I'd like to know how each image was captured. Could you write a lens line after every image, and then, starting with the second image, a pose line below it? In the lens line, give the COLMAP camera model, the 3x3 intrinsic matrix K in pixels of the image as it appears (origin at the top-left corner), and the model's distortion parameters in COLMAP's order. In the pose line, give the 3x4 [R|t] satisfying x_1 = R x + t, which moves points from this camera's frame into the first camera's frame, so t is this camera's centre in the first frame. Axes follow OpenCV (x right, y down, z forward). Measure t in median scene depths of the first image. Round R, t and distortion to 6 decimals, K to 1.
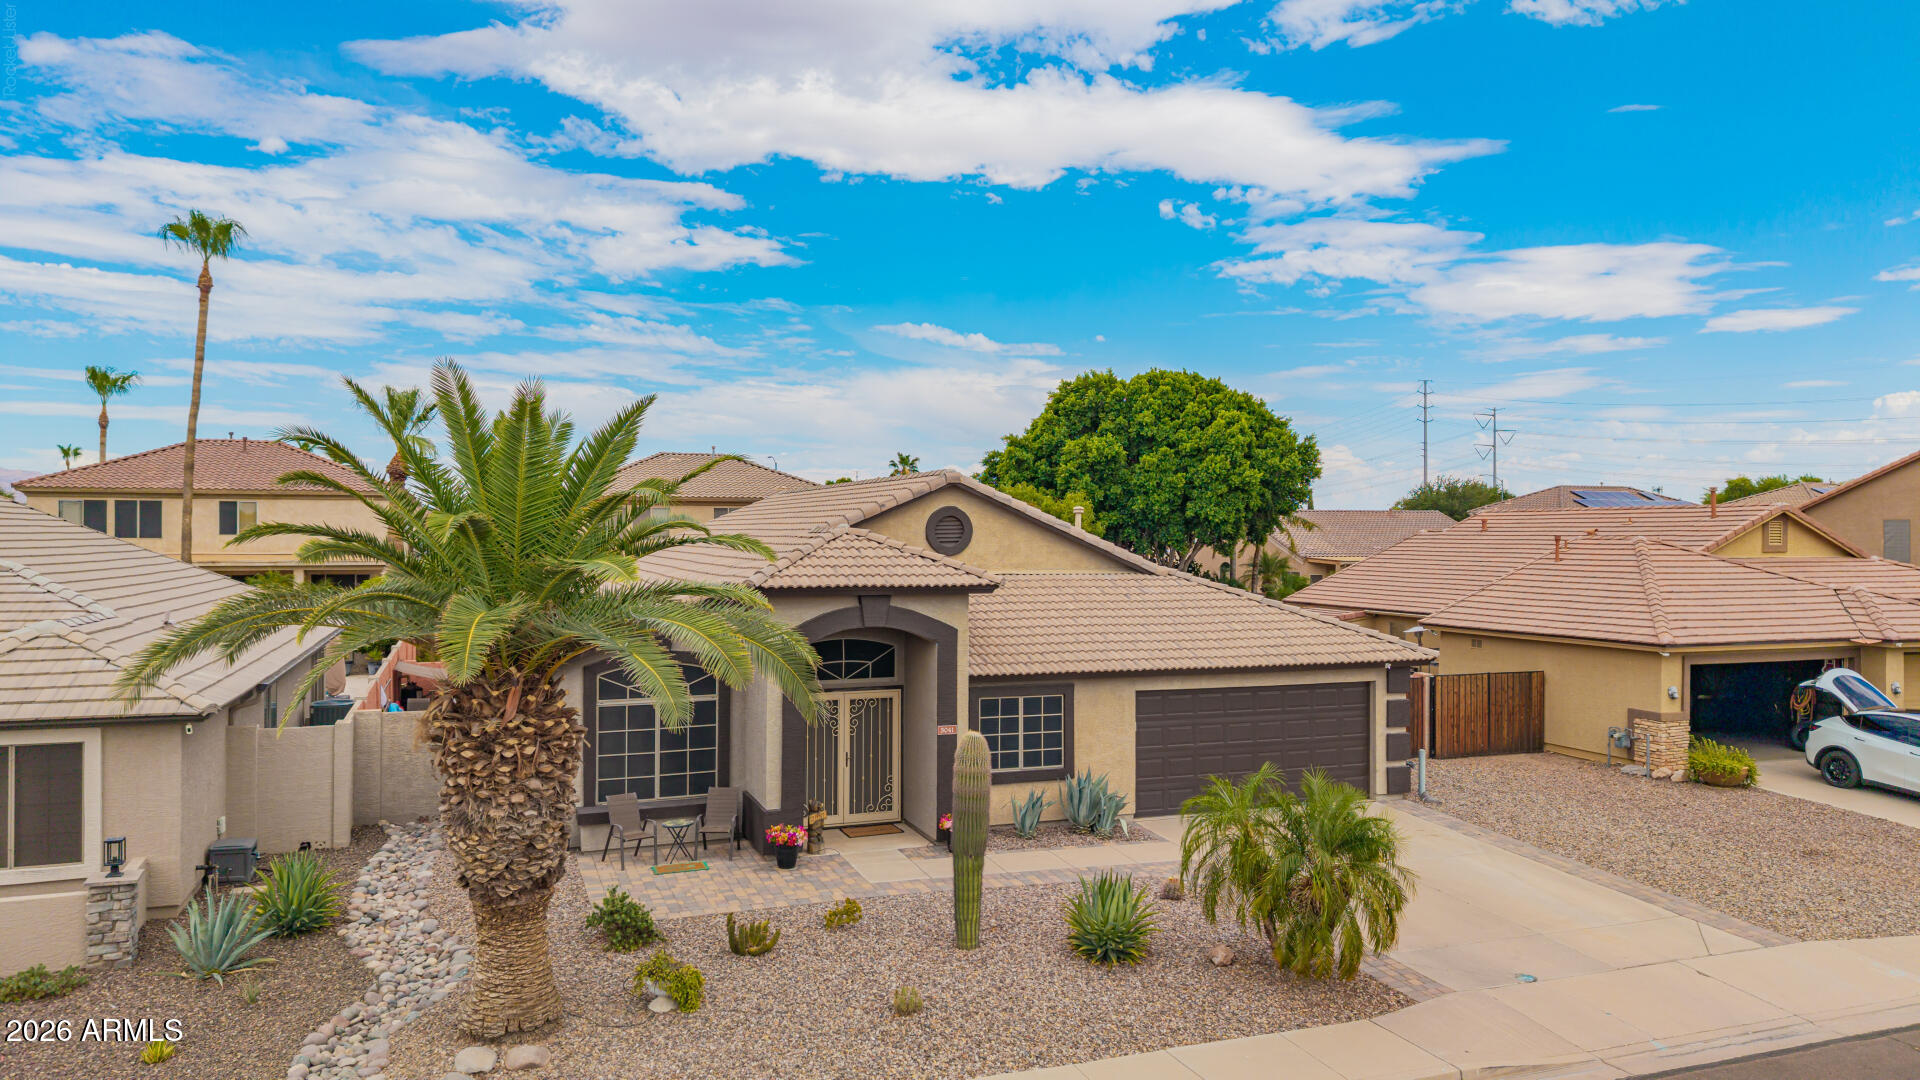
lens RADIAL K [[1280.9, 0, 962.8], [0, 1280.9, 585.8], [0, 0, 1]] dist [0.035542, -0.041555]
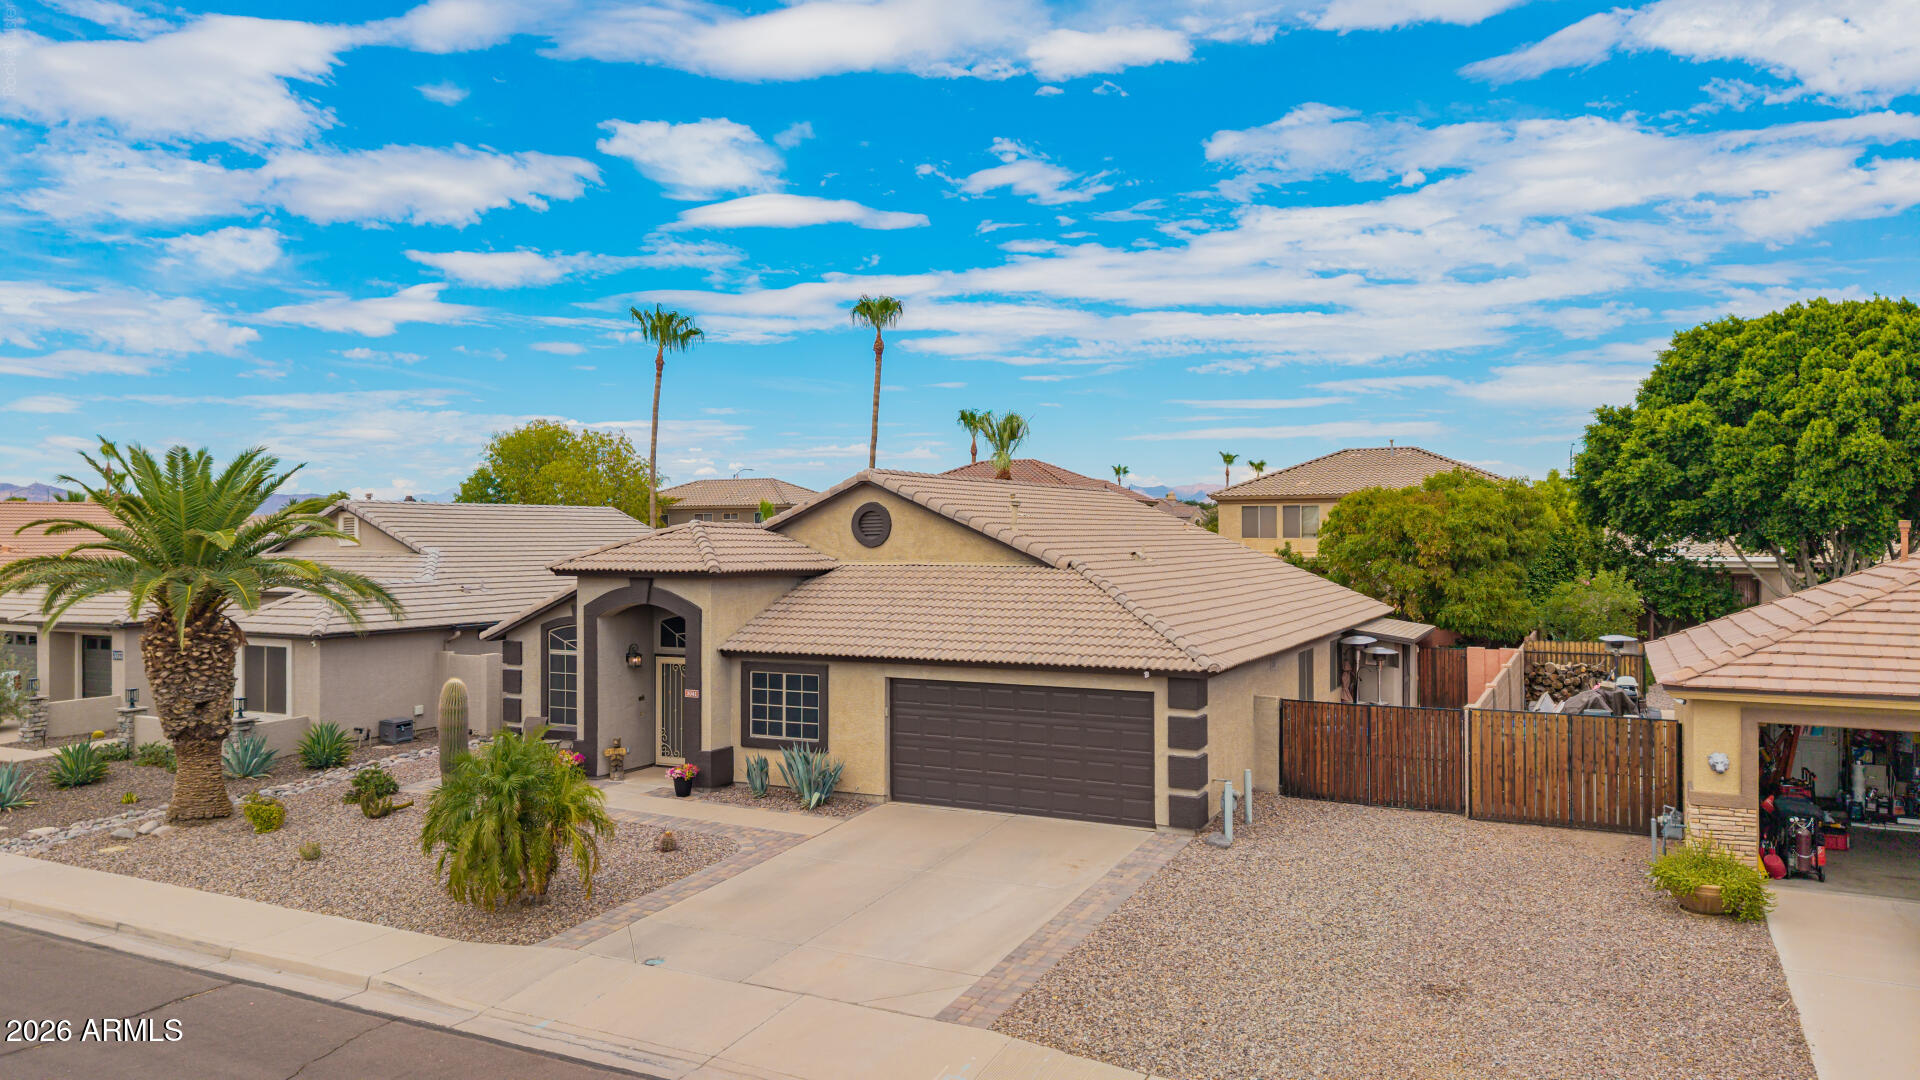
lens RADIAL K [[1280.9, 0, 958.4], [0, 1280.9, 519.5], [0, 0, 1]] dist [0.035542, -0.041555]
pose [[0.679495, -0.015036, -0.733526, 0.873619], [-0.023633, 0.998823, -0.042366, -0.002823], [0.733299, 0.046123, 0.678340, 0.309522]]
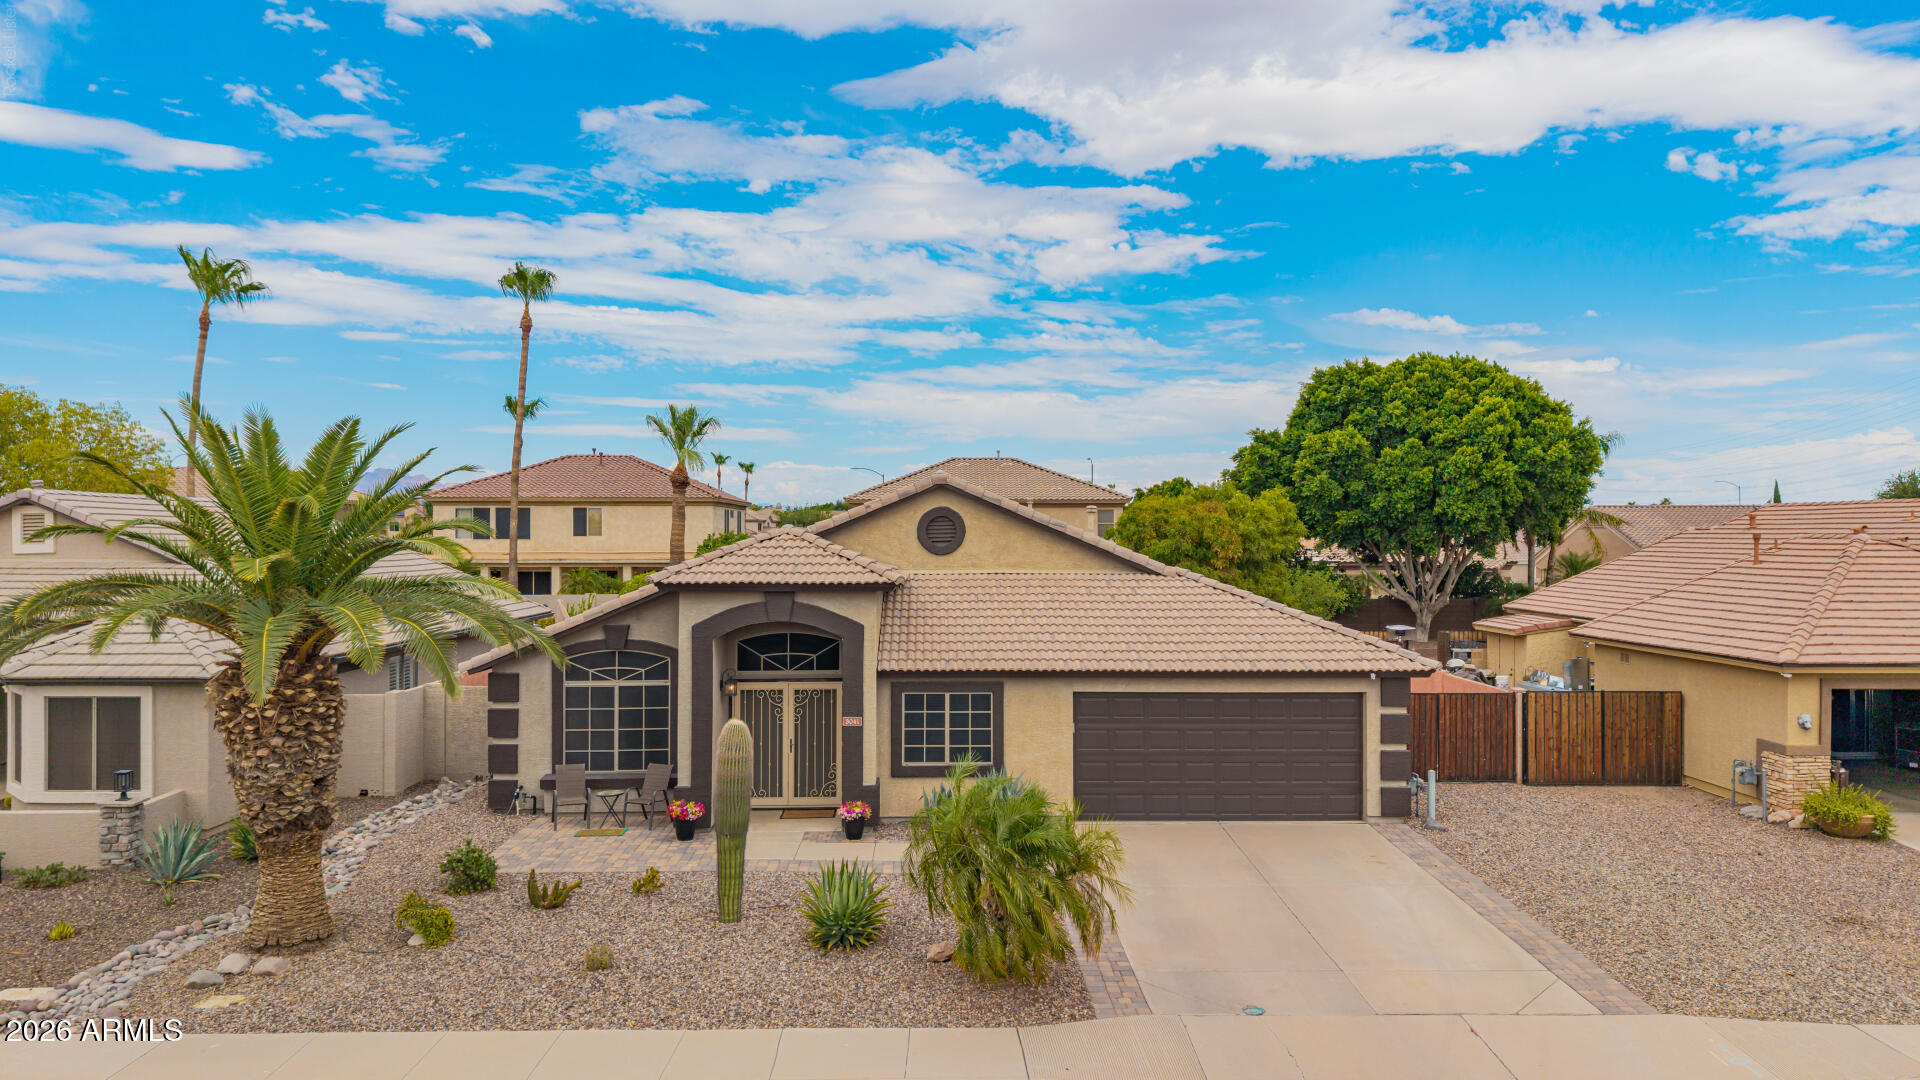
lens RADIAL K [[1280.9, 0, 958.1], [0, 1280.9, 602.0], [0, 0, 1]] dist [0.035542, -0.041555]
pose [[0.943024, 0.014671, -0.332400, 0.351511], [-0.010551, 0.999844, 0.014196, -0.000603], [0.332557, -0.009880, 0.943031, 0.038072]]
